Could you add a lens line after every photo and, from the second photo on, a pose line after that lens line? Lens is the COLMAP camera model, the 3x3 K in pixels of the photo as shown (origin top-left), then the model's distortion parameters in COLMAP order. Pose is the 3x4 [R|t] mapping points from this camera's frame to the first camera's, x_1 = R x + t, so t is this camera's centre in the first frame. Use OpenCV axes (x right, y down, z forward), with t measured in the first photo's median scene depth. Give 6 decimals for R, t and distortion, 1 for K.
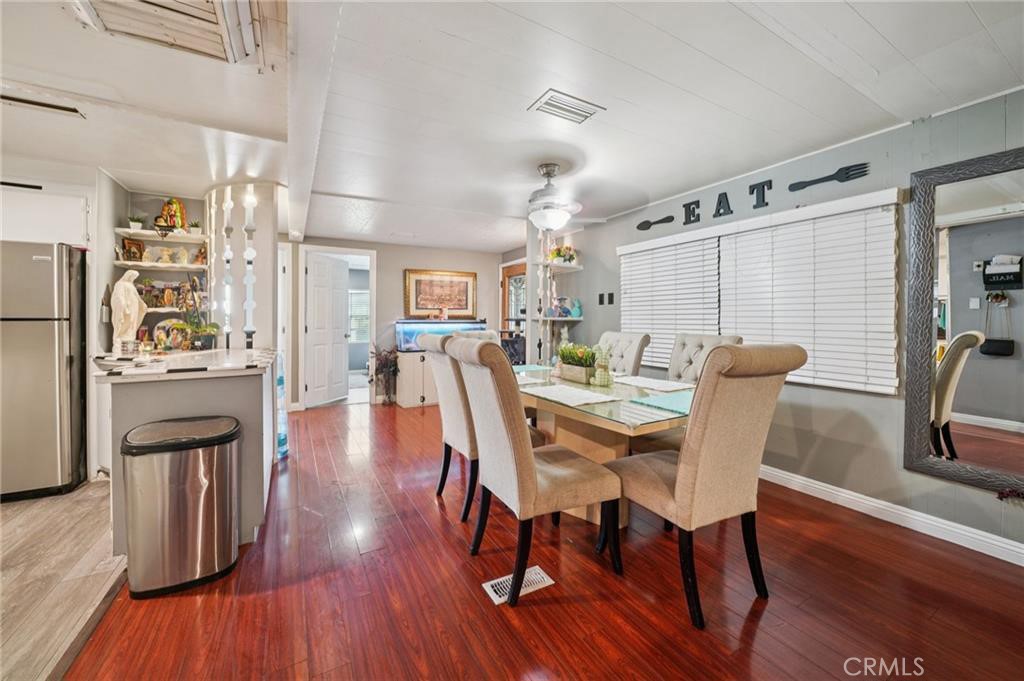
lens RADIAL K [[371.8, 0, 483.7], [0, 371.8, 321.8], [0, 0, 1]] dist [-0.011824, 0.000108]
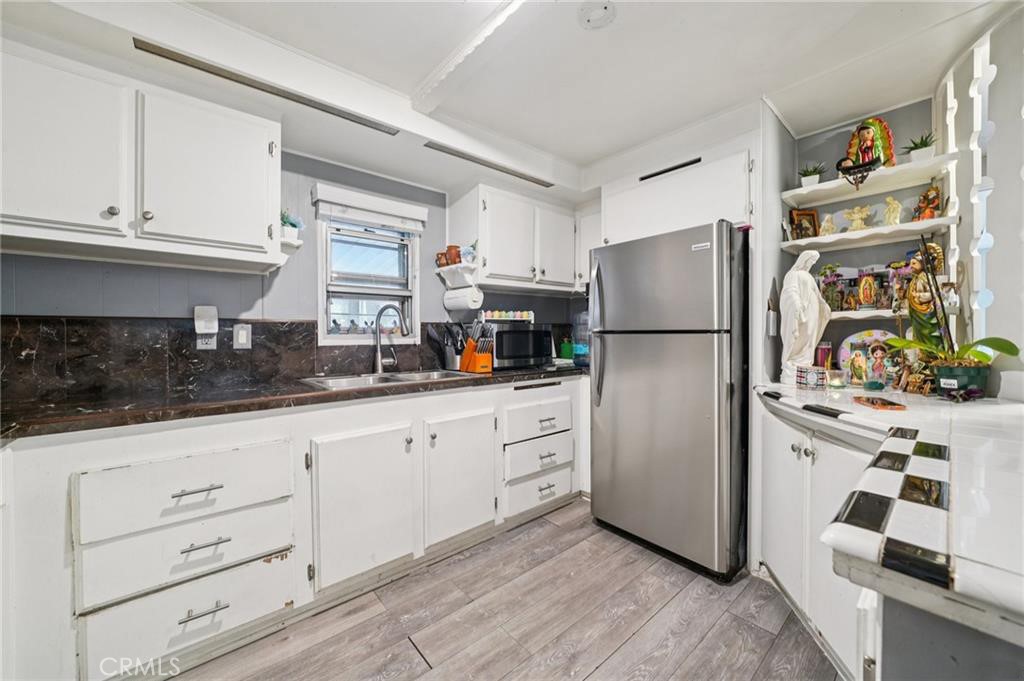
lens RADIAL K [[378.0, 0, 512.0], [0, 378.0, 335.7], [0, 0, 1]] dist [-0.011778, 0.000107]
pose [[0.223399, 0.004416, -0.974717, -0.448945], [-0.002739, 0.999989, 0.003902, -0.000098], [0.974723, 0.001798, 0.223409, 0.372957]]
